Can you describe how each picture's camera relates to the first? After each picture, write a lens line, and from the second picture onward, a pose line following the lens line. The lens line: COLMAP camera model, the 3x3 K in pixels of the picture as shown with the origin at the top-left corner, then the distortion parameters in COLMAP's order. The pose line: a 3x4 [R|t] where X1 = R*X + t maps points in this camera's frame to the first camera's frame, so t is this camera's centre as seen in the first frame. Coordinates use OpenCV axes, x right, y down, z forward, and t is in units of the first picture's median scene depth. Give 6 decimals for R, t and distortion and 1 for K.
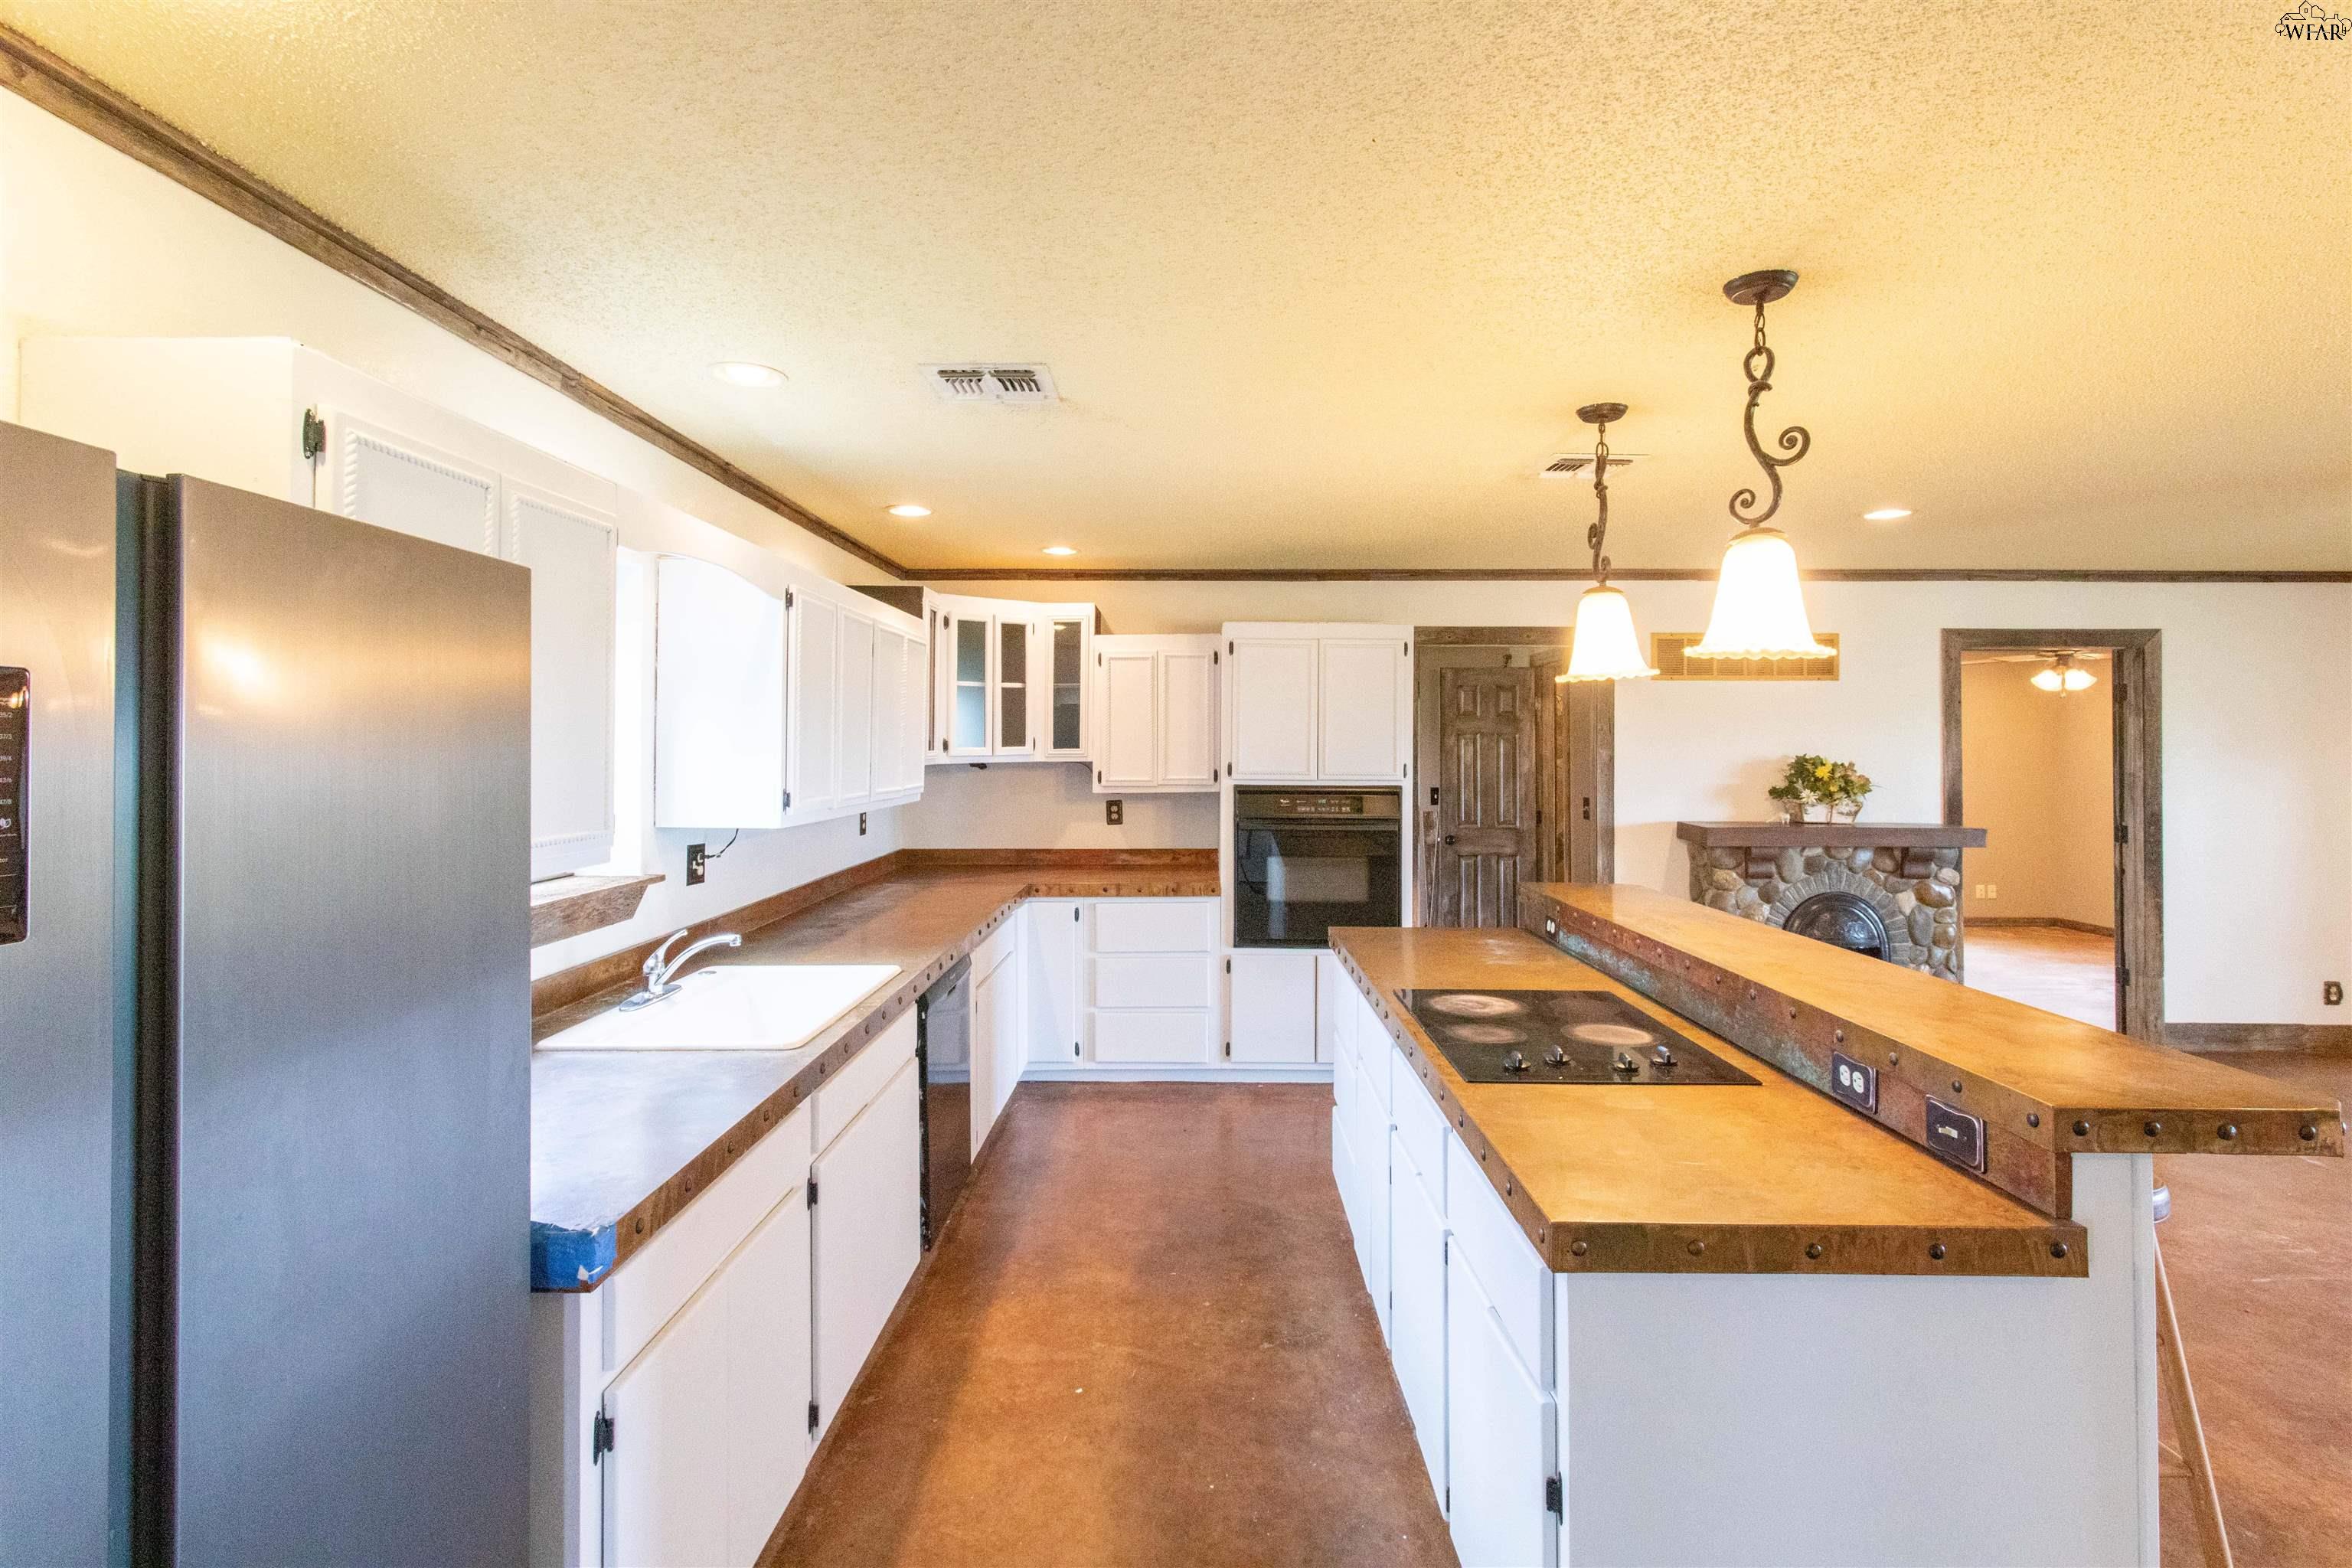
lens RADIAL K [[1113.2, 0, 1199.4], [0, 1113.2, 725.2], [0, 0, 1]] dist [0.004298, 0.001137]
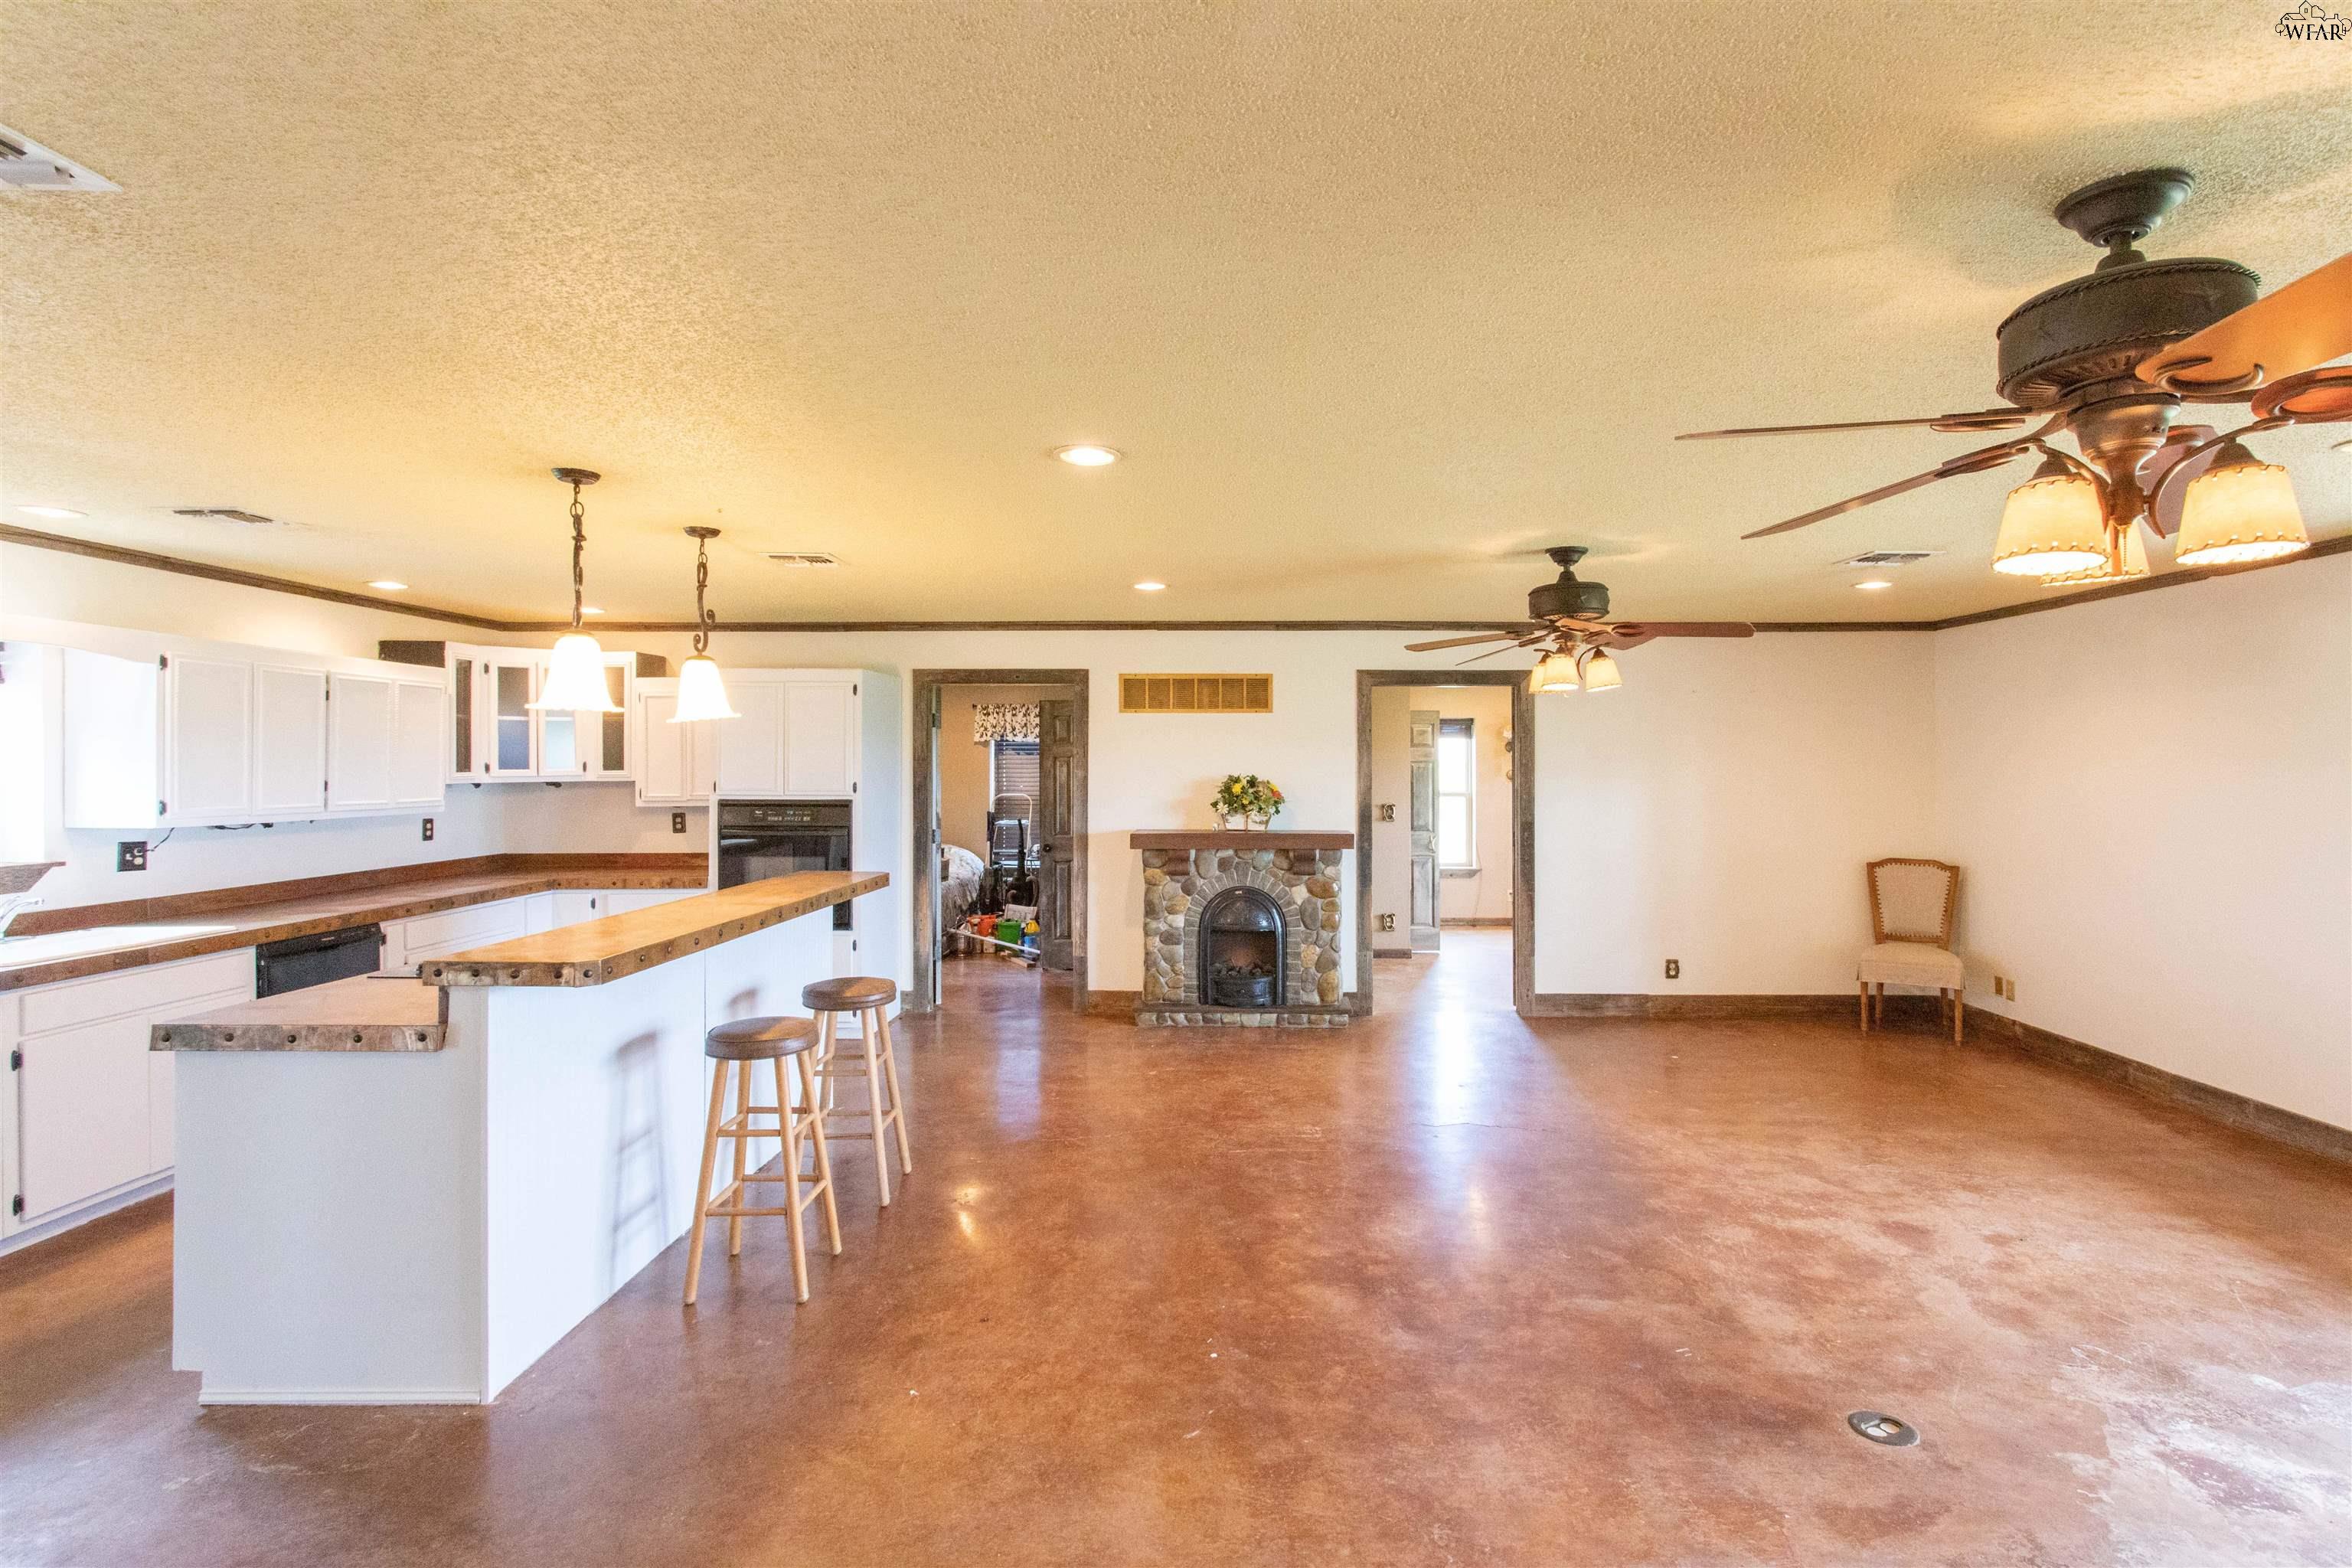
lens RADIAL K [[1113.2, 0, 1225.0], [0, 1113.2, 761.2], [0, 0, 1]] dist [0.004298, 0.001137]
pose [[0.999974, -0.002324, -0.006867, 0.558795], [0.002405, 0.999927, 0.011813, -0.002045], [0.006839, -0.011829, 0.999907, -0.221166]]
